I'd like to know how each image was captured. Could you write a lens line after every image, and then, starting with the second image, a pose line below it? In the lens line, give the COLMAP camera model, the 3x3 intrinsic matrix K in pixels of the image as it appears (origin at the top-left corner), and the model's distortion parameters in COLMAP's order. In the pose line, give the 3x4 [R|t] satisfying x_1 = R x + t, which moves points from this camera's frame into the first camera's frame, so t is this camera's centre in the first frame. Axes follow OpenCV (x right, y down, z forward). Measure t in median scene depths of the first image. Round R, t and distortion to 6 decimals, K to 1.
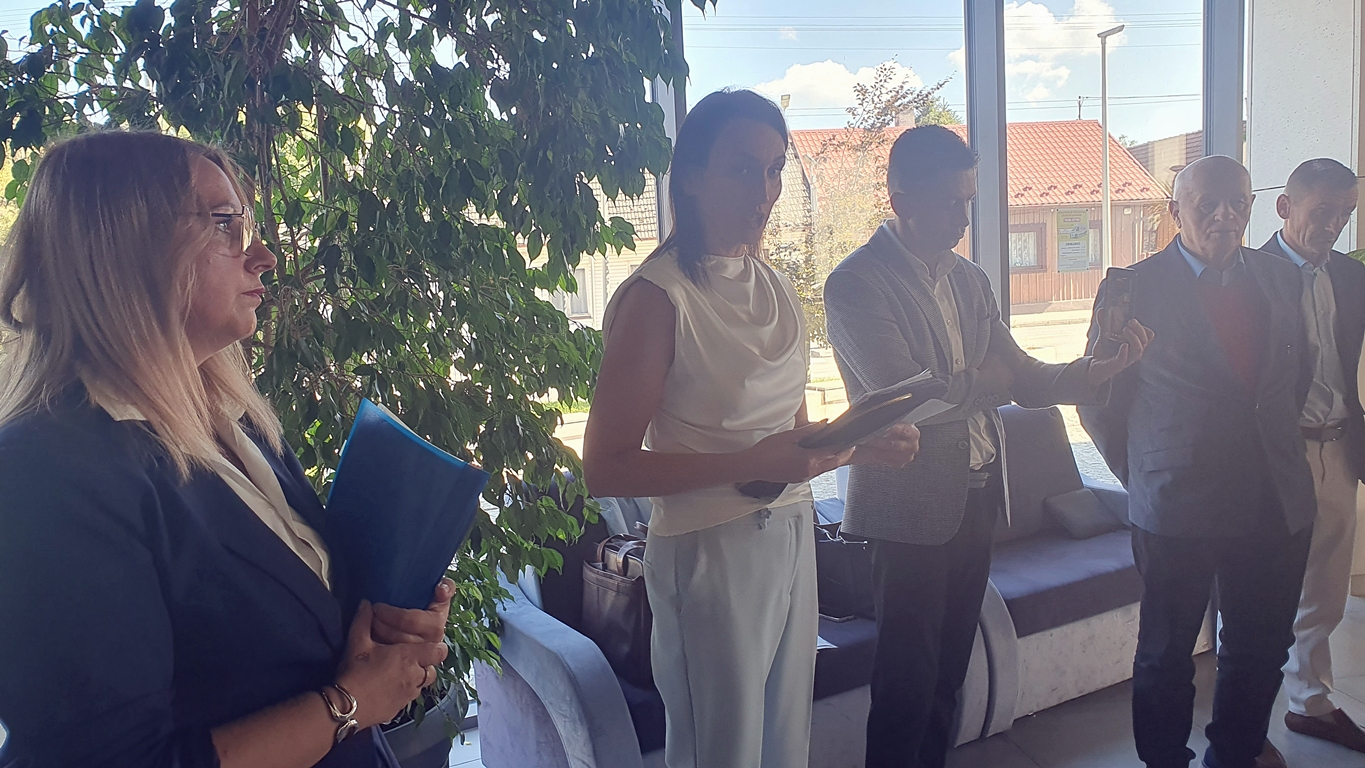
lens RADIAL K [[1046.7, 0, 676.3], [0, 1046.7, 388.7], [0, 0, 1]] dist [0.010026, 0.001377]
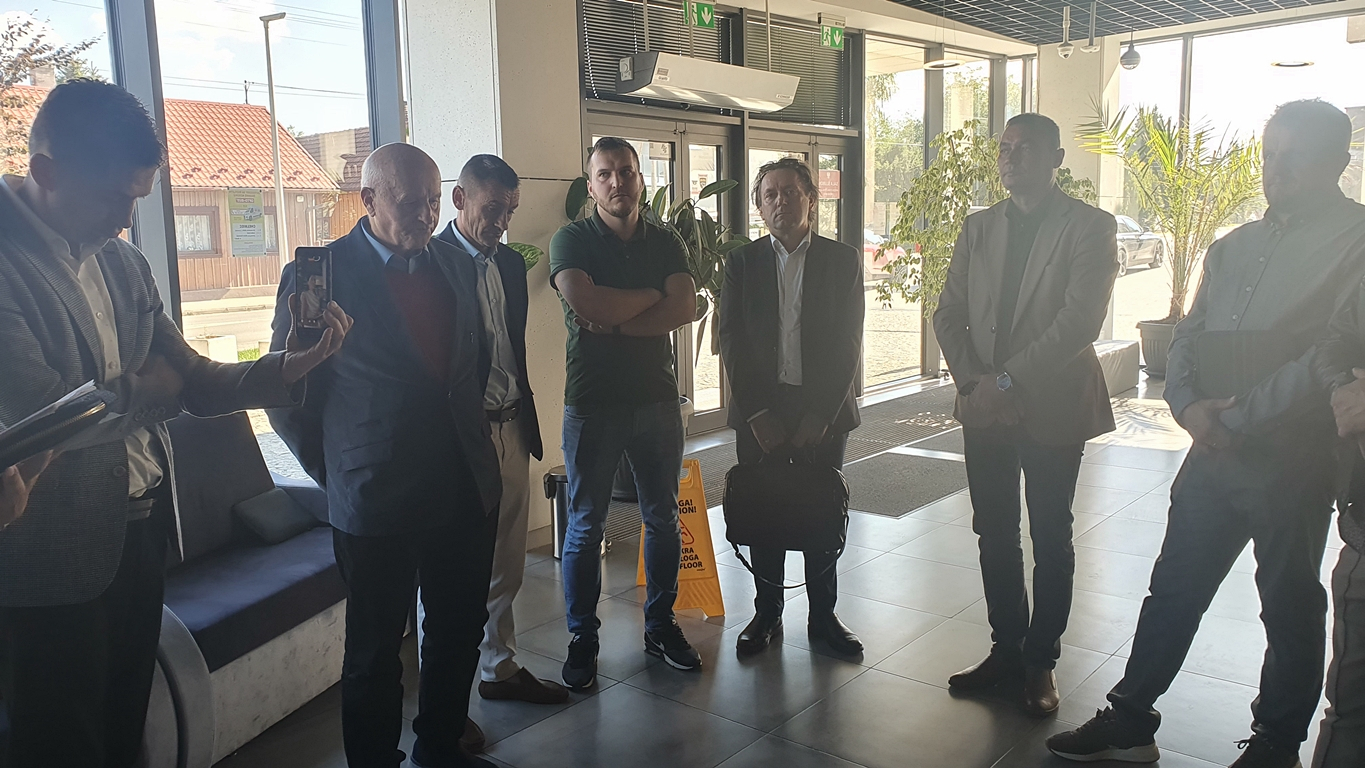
lens RADIAL K [[1049.7, 0, 669.8], [0, 1049.7, 385.1], [0, 0, 1]] dist [0.069749, -0.102215]
pose [[0.741216, -0.050412, 0.669371, 0.031339], [0.046906, 0.998628, 0.023269, -0.003805], [-0.669626, 0.014150, 0.742564, 0.089474]]
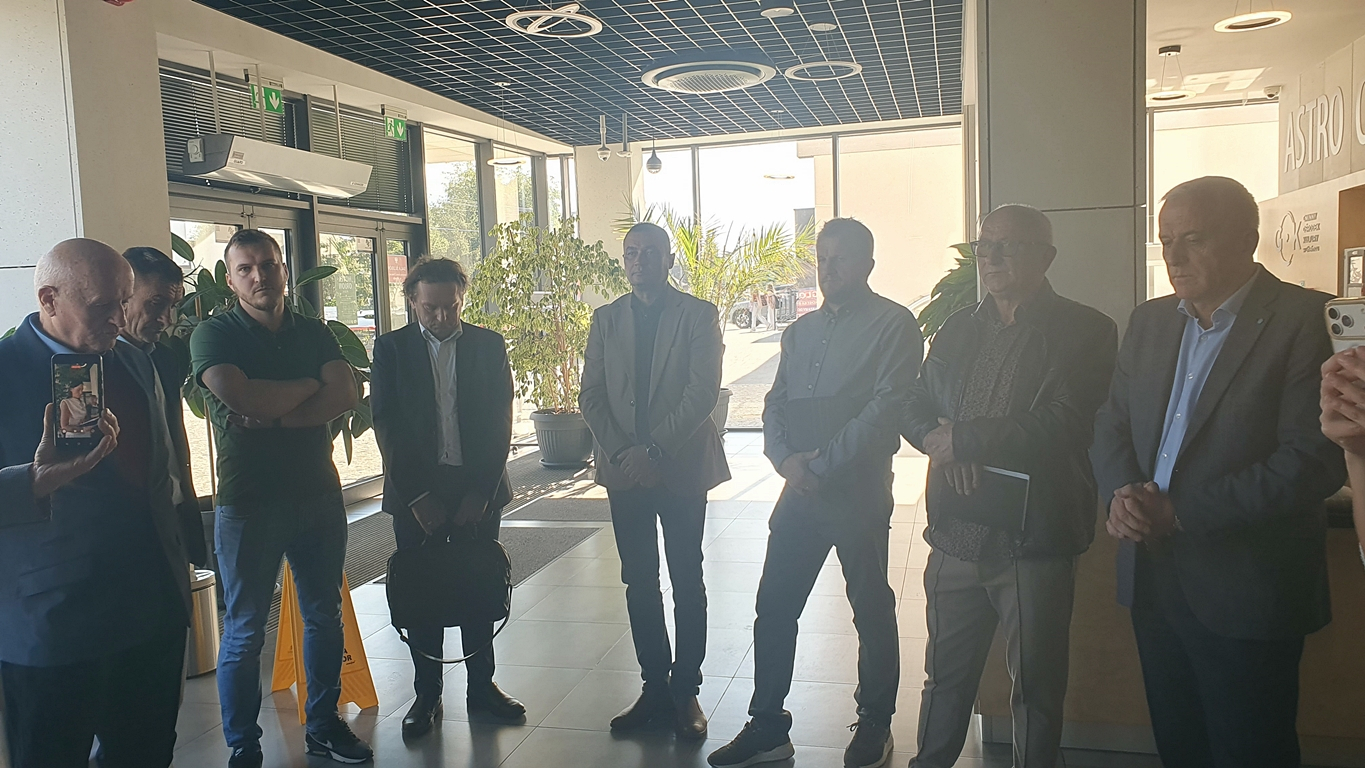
lens RADIAL K [[1046.7, 0, 676.3], [0, 1046.7, 388.7], [0, 0, 1]] dist [0.010026, 0.001377]
pose [[0.379754, -0.027933, 0.924666, -0.095604], [0.104826, 0.994405, -0.013011, -0.015495], [-0.919129, 0.101870, 0.380557, 0.147362]]
